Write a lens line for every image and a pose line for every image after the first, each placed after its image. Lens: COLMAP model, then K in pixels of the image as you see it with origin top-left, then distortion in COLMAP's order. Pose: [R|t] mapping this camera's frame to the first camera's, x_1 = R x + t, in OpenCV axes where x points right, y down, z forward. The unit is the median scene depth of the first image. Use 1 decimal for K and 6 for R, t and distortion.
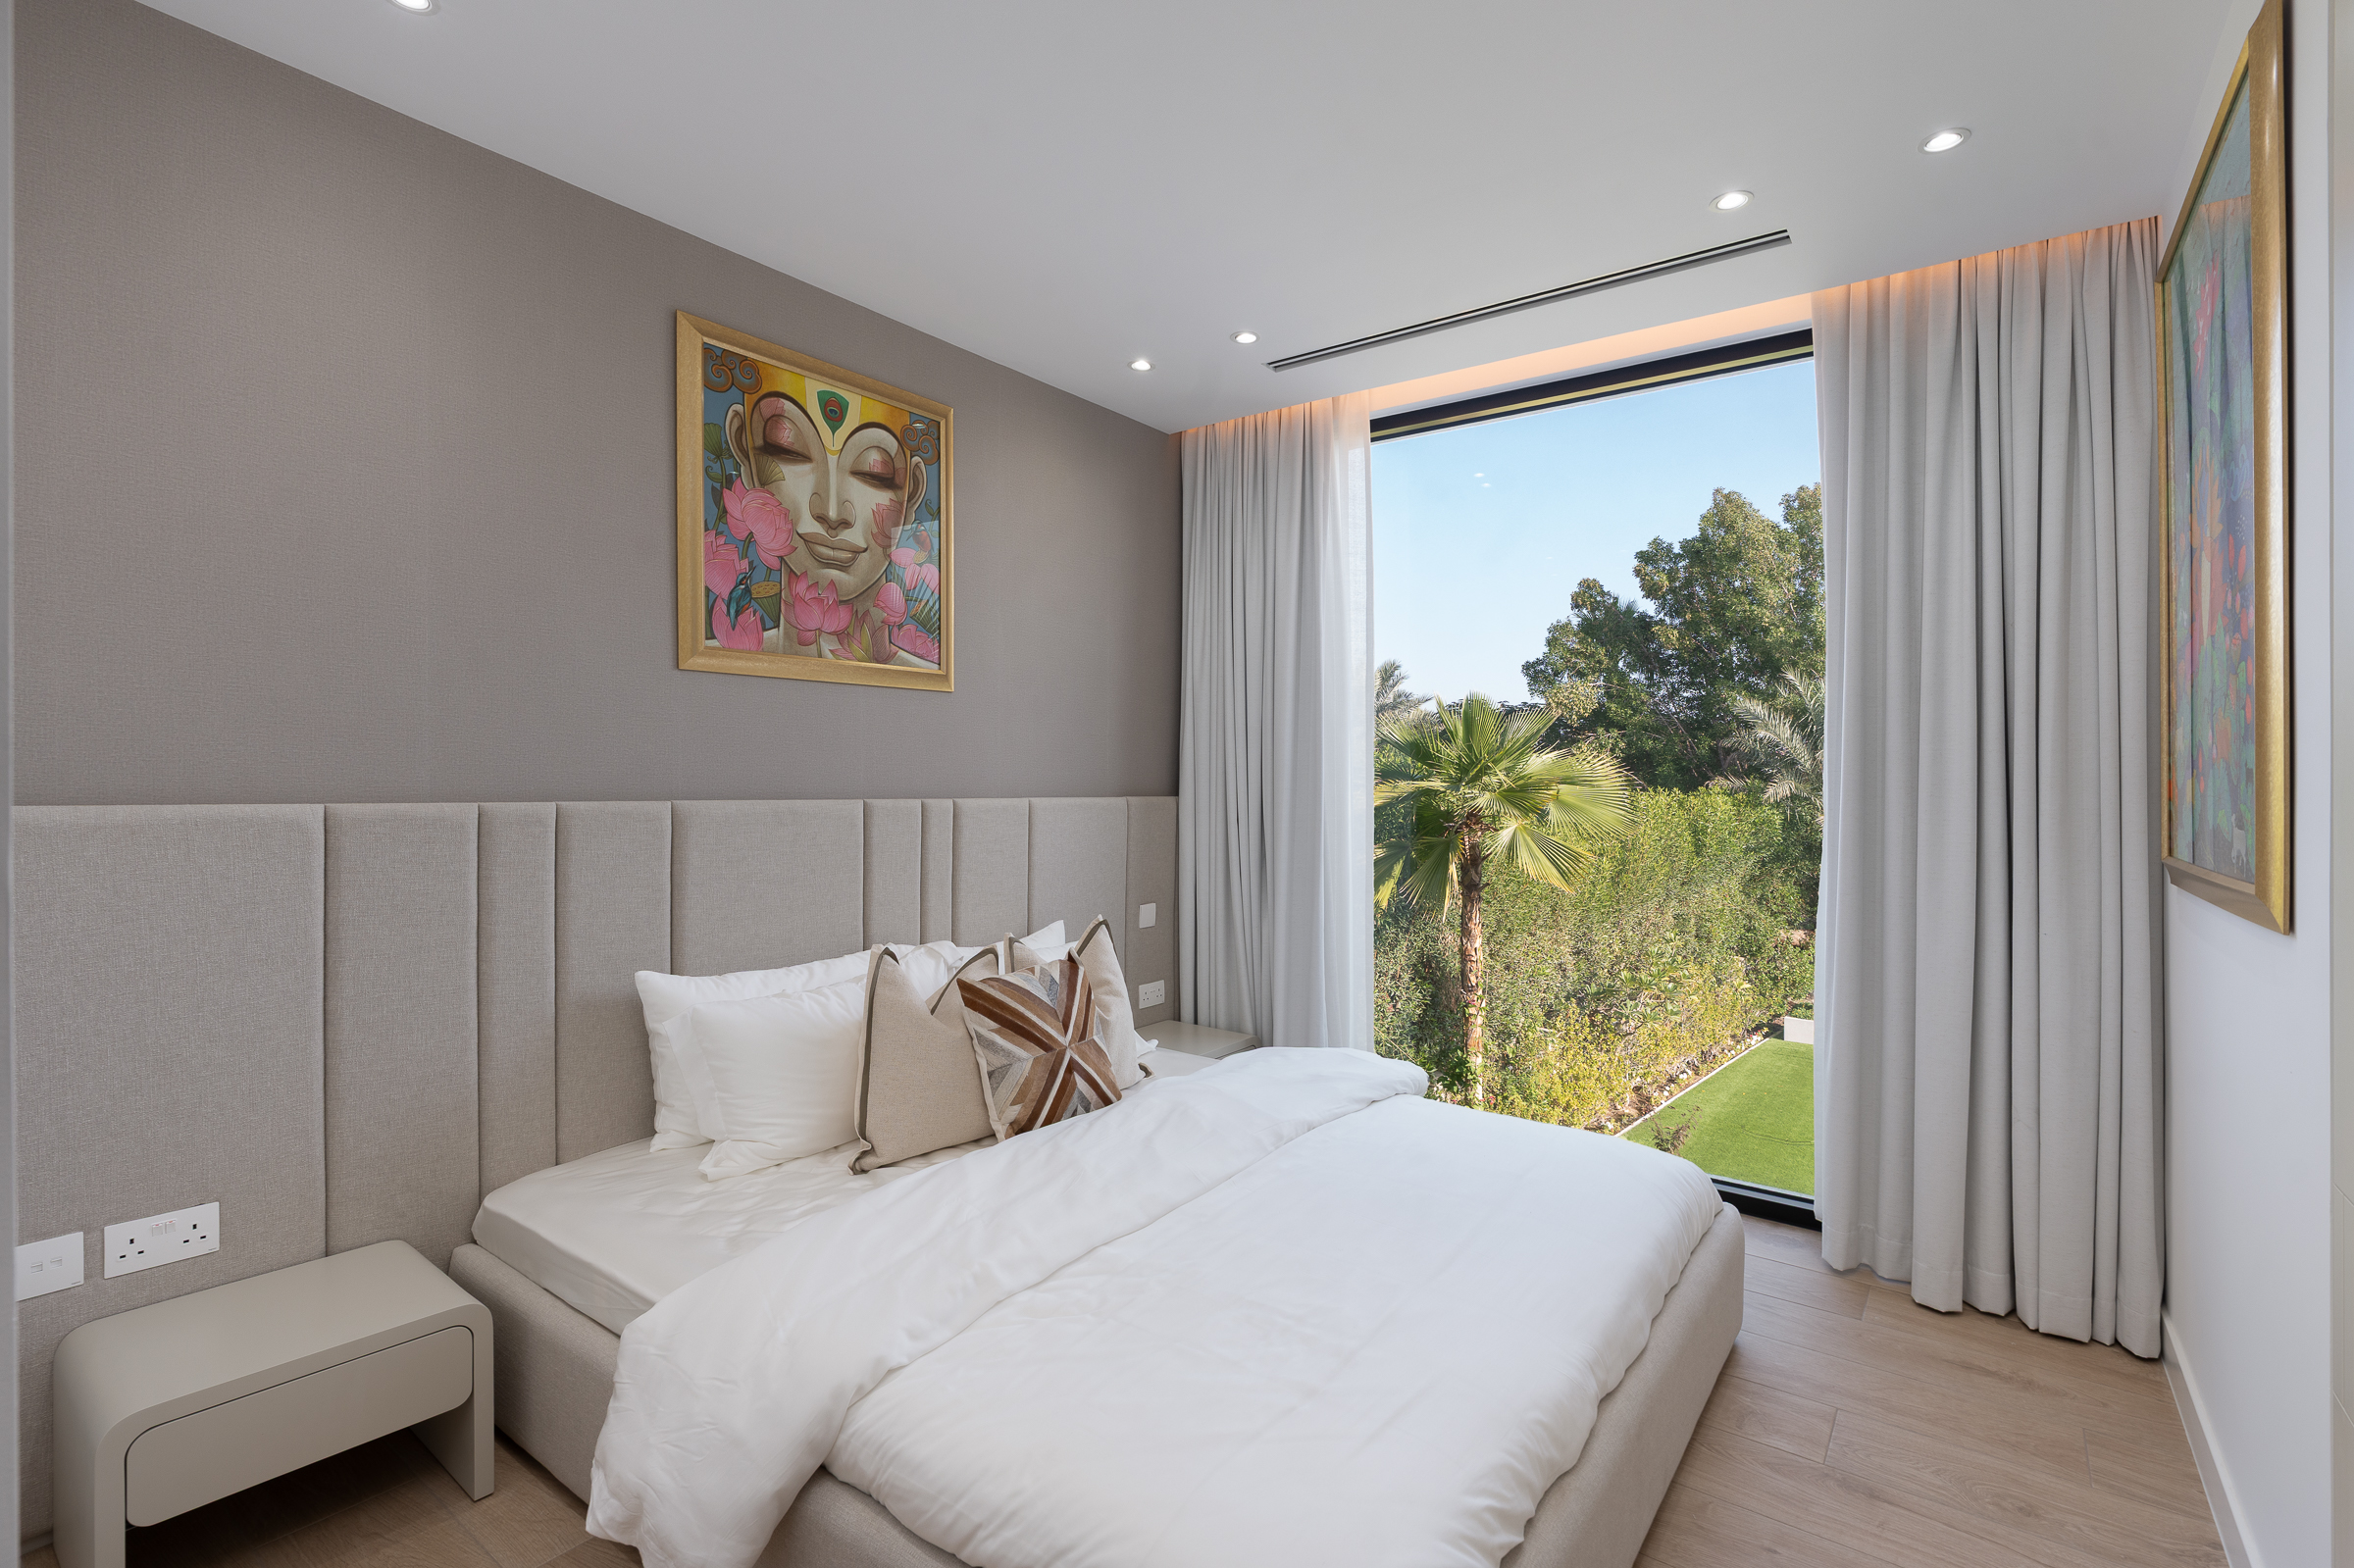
lens RADIAL K [[1099.1, 0, 1179.7], [0, 1099.1, 738.0], [0, 0, 1]] dist [-0.000039, 0.000418]
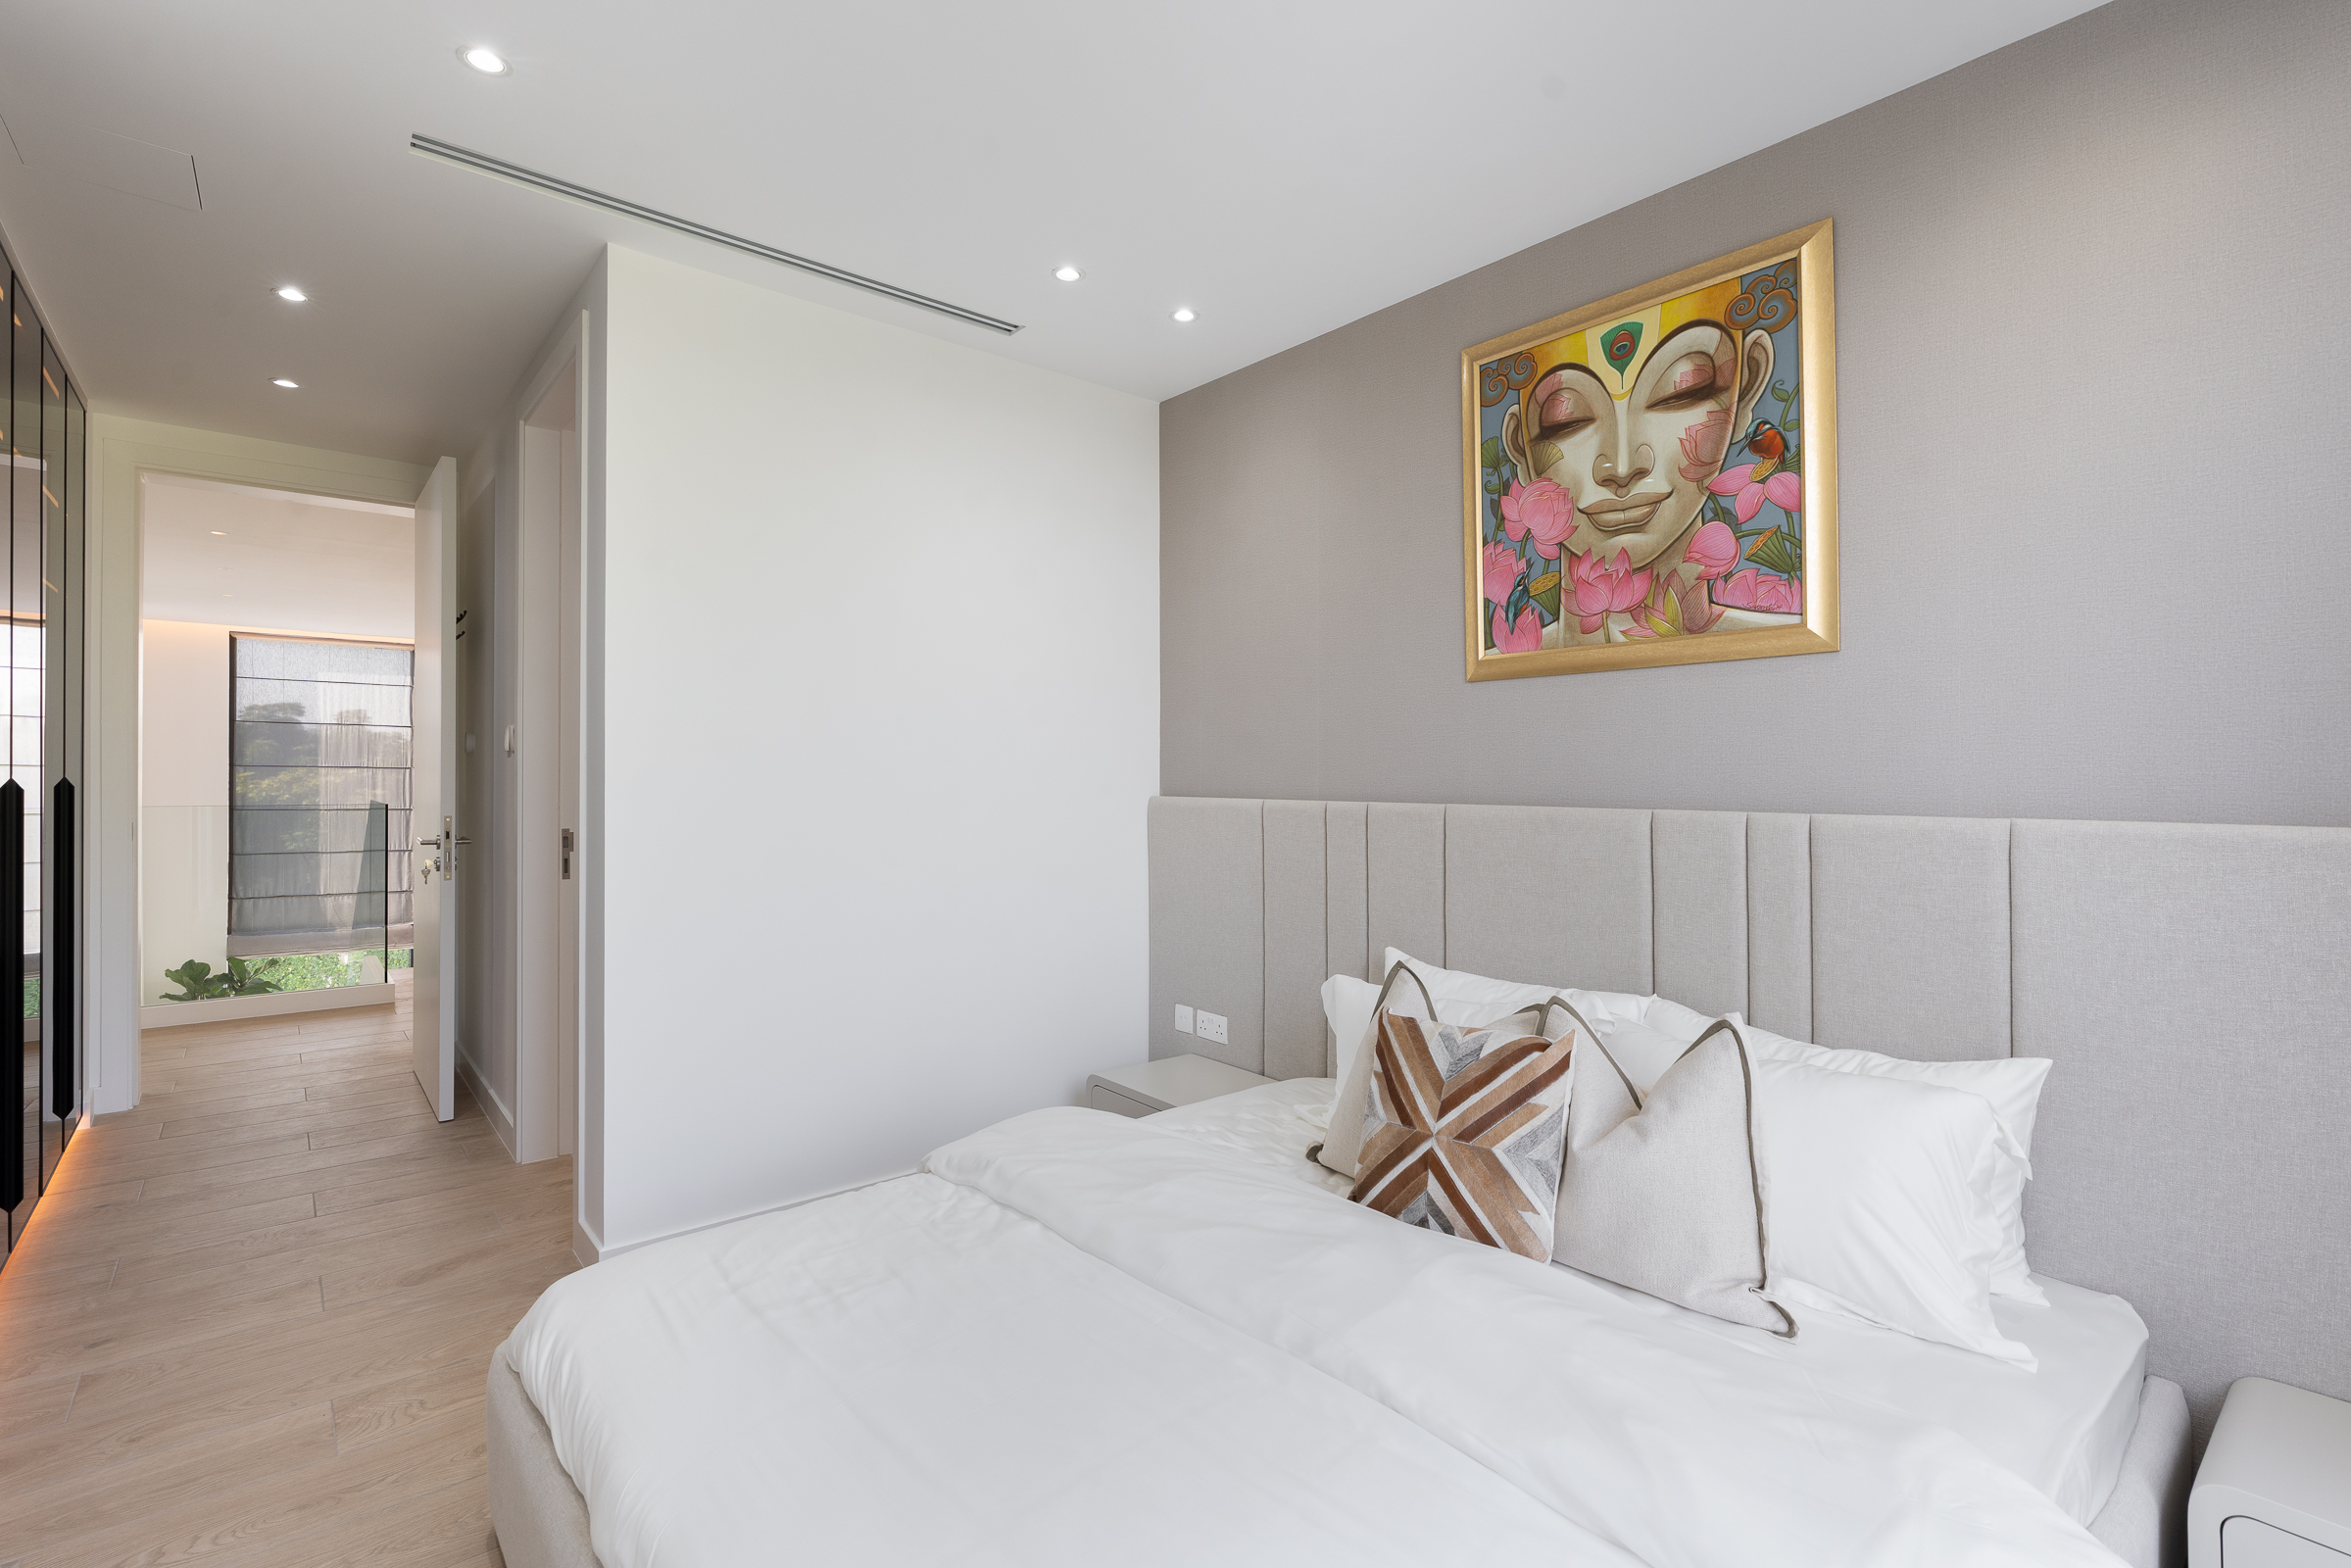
lens RADIAL K [[1076.3, 0, 1171.9], [0, 1076.3, 765.5], [0, 0, 1]] dist [-0.001824, 0.000201]
pose [[-0.227408, -0.025501, -0.973466, 0.585432], [0.026896, 0.999111, -0.032456, 0.041996], [0.973428, -0.033563, -0.226520, 0.884207]]
